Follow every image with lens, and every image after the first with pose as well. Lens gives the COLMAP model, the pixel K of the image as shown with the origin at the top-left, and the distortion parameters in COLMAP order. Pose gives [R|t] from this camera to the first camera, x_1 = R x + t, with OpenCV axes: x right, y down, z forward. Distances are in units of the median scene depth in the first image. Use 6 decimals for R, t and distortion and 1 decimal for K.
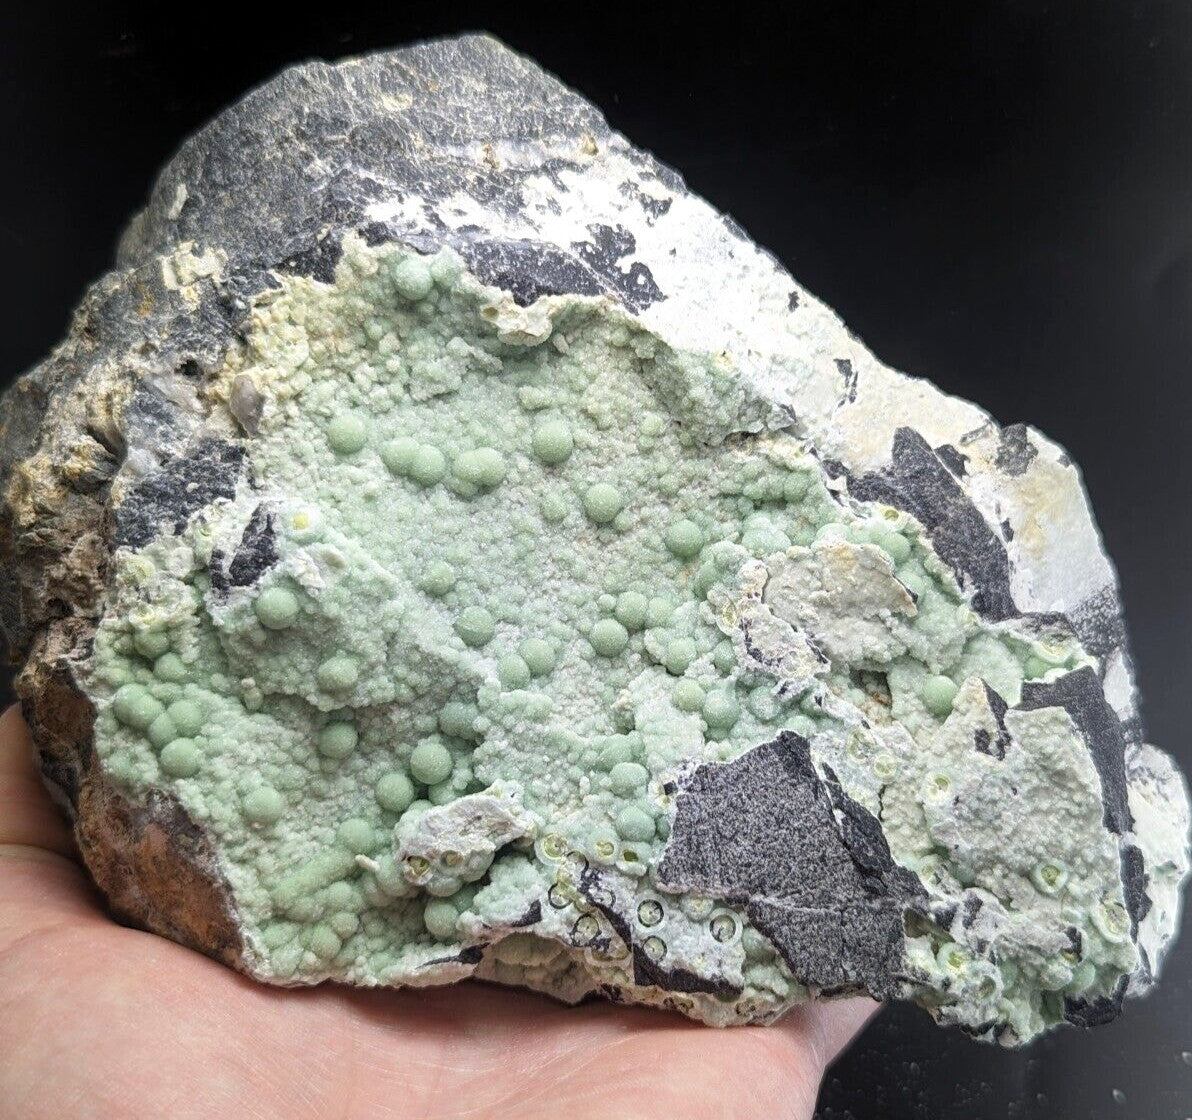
lens RADIAL K [[1728.9, 0, 622.9], [0, 1728.9, 649.7], [0, 0, 1]] dist [0.043037, 0.000000]
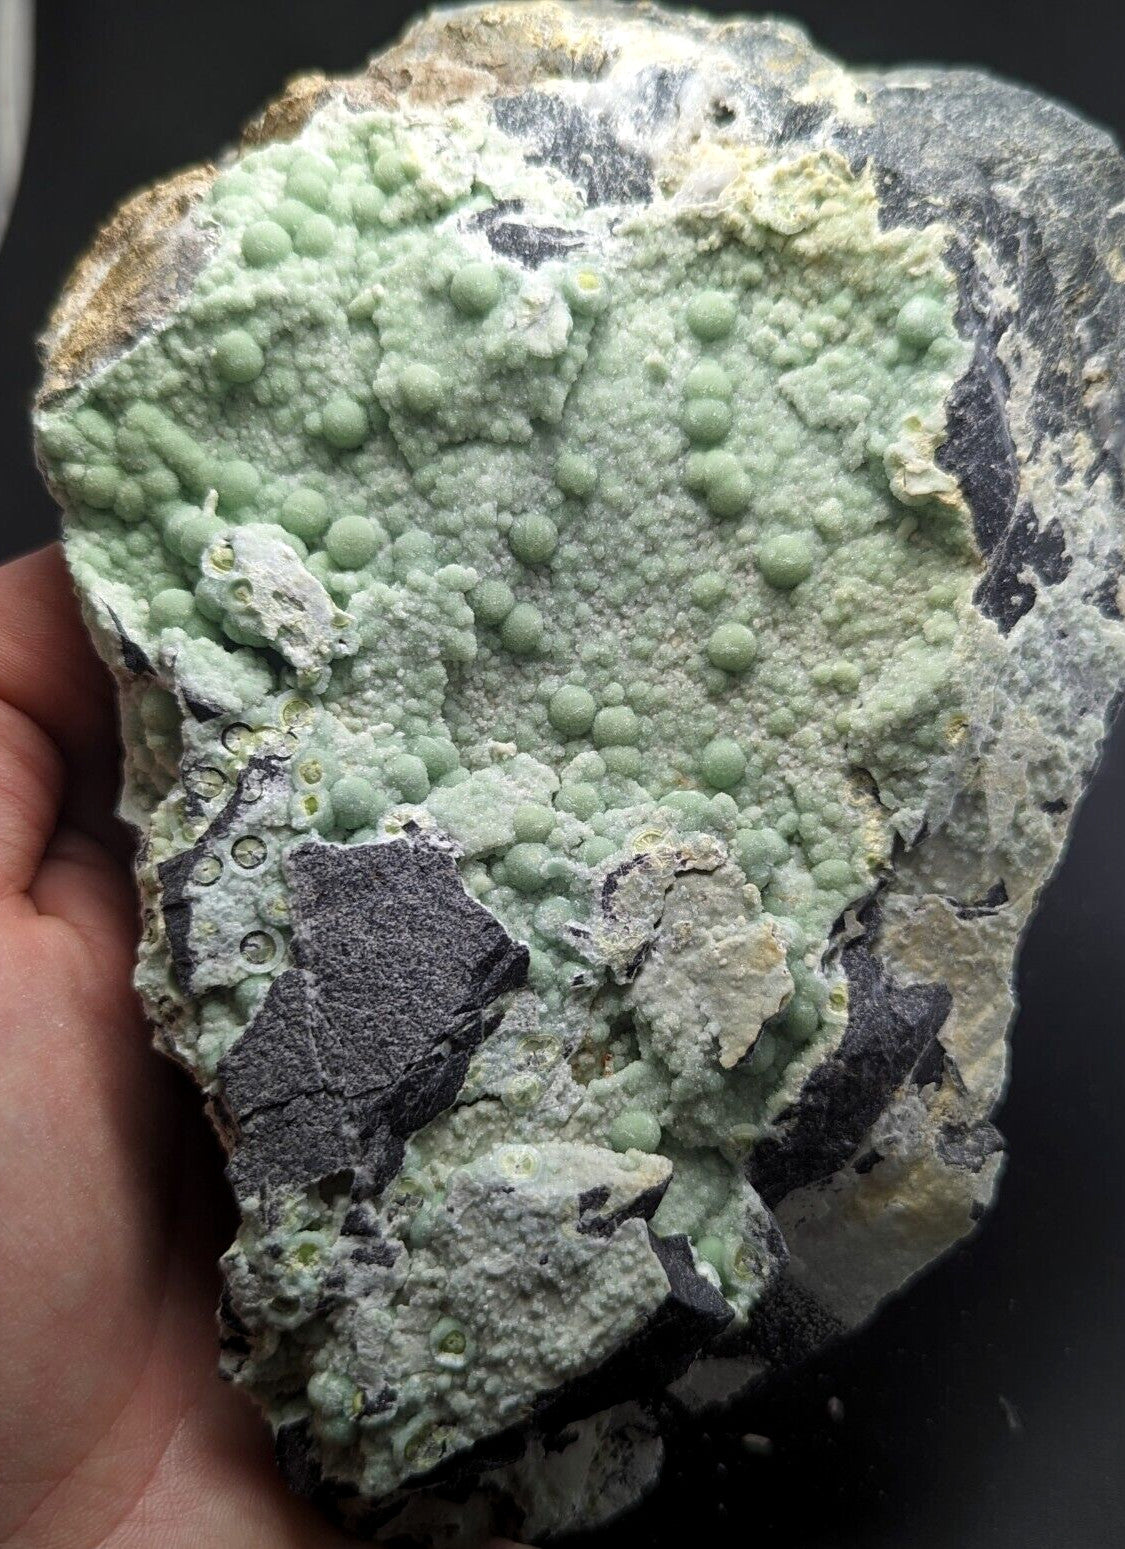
lens RADIAL K [[1804.8, 0, 555.2], [0, 1804.8, 815.4], [0, 0, 1]] dist [-0.029154, 0.000000]
pose [[0.309250, 0.942314, -0.128094, 0.144342], [-0.950555, 0.310324, -0.011993, 0.026238], [0.028449, 0.125470, 0.991689, 0.197406]]
